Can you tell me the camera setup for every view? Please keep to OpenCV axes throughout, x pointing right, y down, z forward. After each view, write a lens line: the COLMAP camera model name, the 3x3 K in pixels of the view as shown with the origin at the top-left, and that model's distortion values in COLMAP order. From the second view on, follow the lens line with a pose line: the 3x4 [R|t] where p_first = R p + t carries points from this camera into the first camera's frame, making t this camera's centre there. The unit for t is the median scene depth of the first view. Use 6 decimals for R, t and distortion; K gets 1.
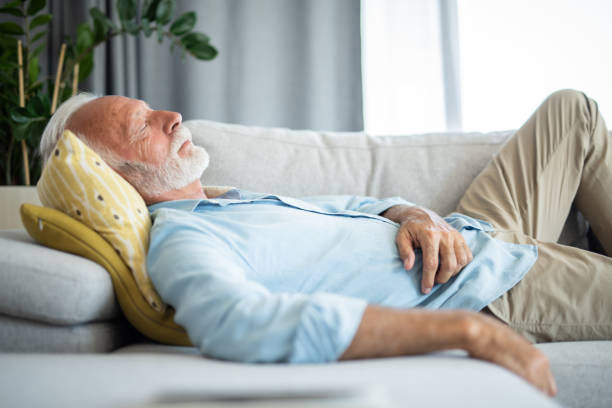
lens RADIAL K [[877.0, 0, 298.3], [0, 877.0, 195.9], [0, 0, 1]] dist [0.013468, 0.000000]
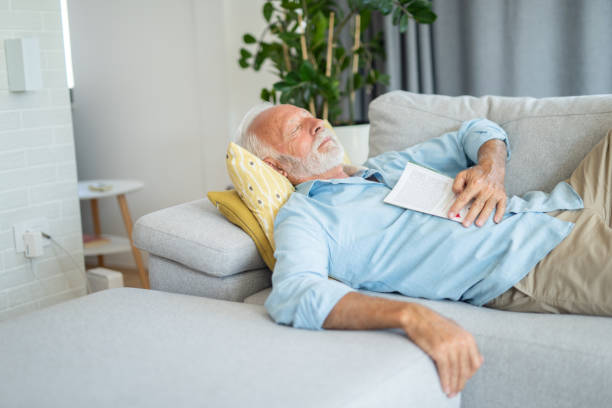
lens RADIAL K [[877.0, 0, 306.8], [0, 877.0, 201.9], [0, 0, 1]] dist [0.013468, 0.000000]
pose [[0.844001, 0.047957, -0.534193, 0.643430], [0.065424, 0.979351, 0.191288, -0.250761], [0.532337, -0.196396, 0.823436, -0.176483]]
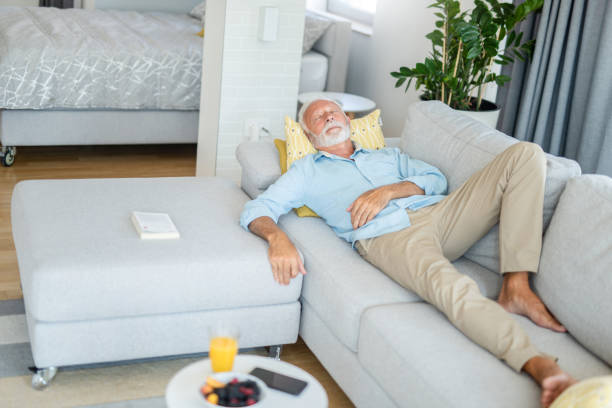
lens RADIAL K [[938.0, 0, 303.2], [0, 938.0, 198.7], [0, 0, 1]] dist [0.008699, 0.000000]
pose [[0.377442, 0.332752, -0.864184, 2.178568], [-0.057014, 0.939790, 0.336962, -0.762483], [0.924276, -0.077913, 0.373688, 0.001771]]
